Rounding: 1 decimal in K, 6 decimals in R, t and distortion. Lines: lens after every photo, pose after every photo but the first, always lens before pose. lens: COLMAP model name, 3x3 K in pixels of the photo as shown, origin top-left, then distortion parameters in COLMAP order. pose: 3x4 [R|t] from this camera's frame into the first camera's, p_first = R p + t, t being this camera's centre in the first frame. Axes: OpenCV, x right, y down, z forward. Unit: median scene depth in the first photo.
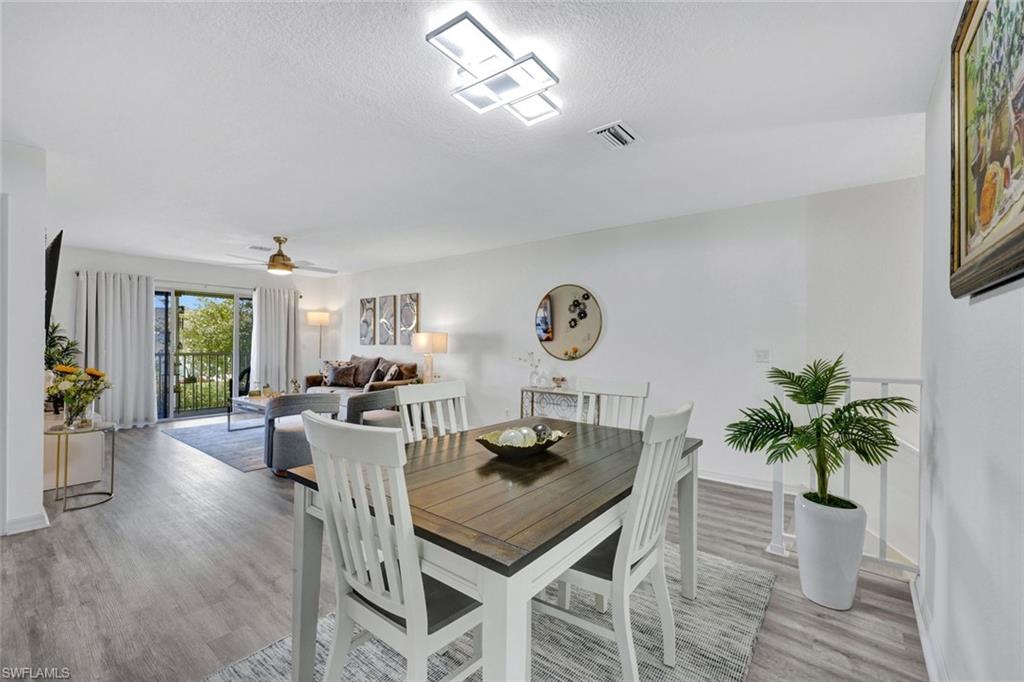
lens RADIAL K [[415.2, 0, 507.7], [0, 415.2, 340.7], [0, 0, 1]] dist [-0.001520, -0.000231]
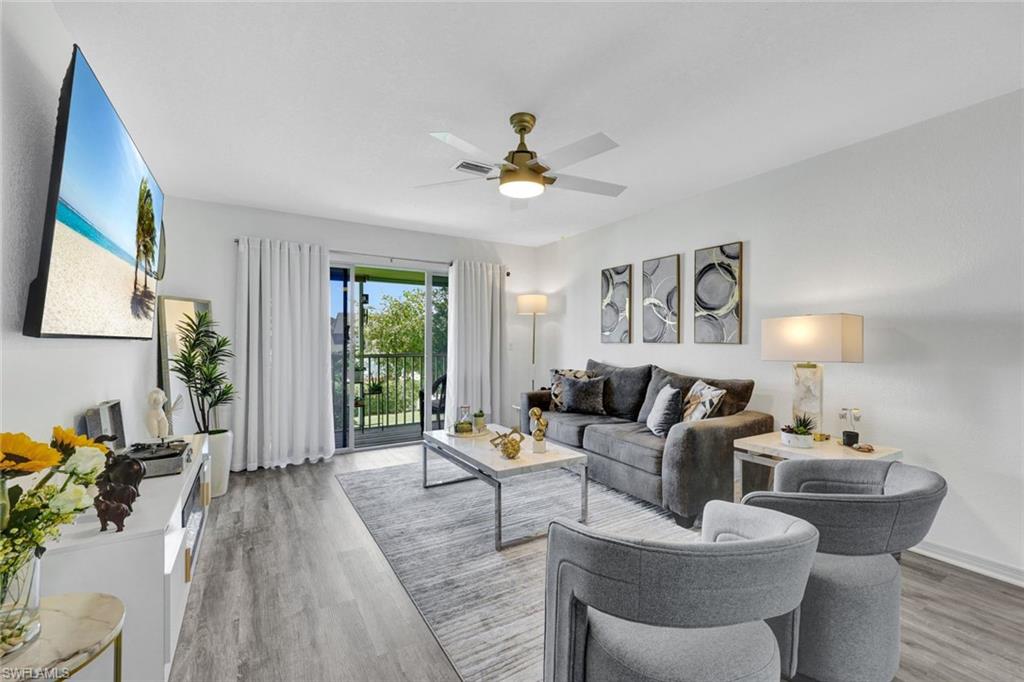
lens RADIAL K [[415.2, 0, 510.6], [0, 415.2, 341.7], [0, 0, 1]] dist [-0.001520, -0.000231]
pose [[0.939235, -0.002352, -0.343265, -0.288962], [0.003497, 0.999990, 0.002718, 0.005477], [0.343256, -0.003753, 0.939234, 0.395938]]
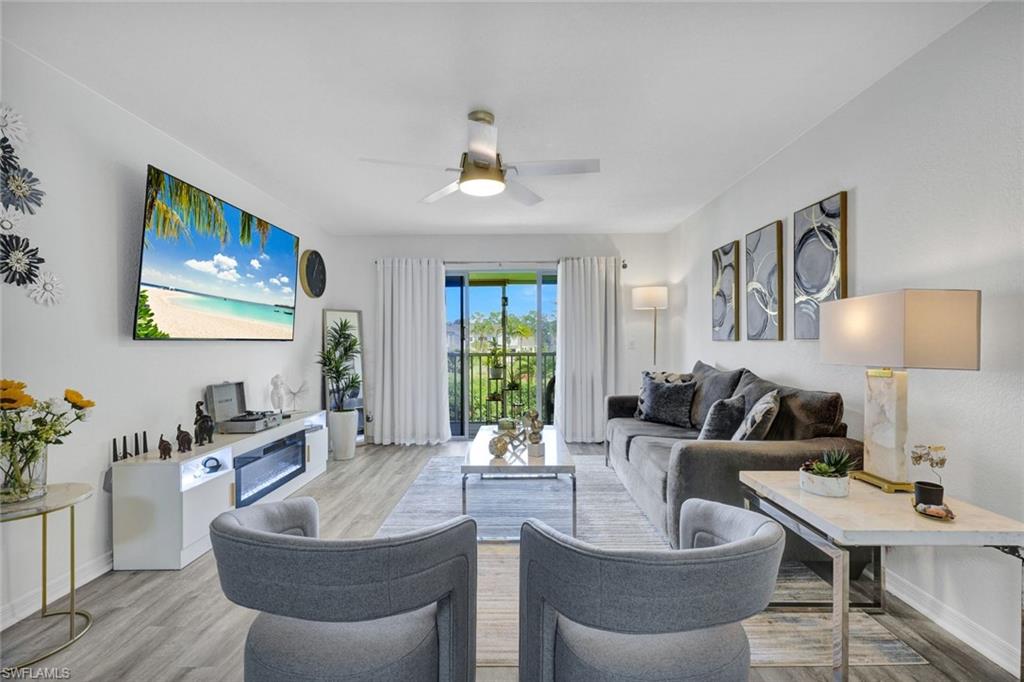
lens RADIAL K [[431.9, 0, 523.4], [0, 431.9, 340.6], [0, 0, 1]] dist [-0.002357, 0.000356]
pose [[0.631253, -0.009091, -0.775524, -0.099664], [0.010905, 0.999936, -0.002846, 0.008770], [0.775501, -0.006660, 0.631312, 0.523426]]
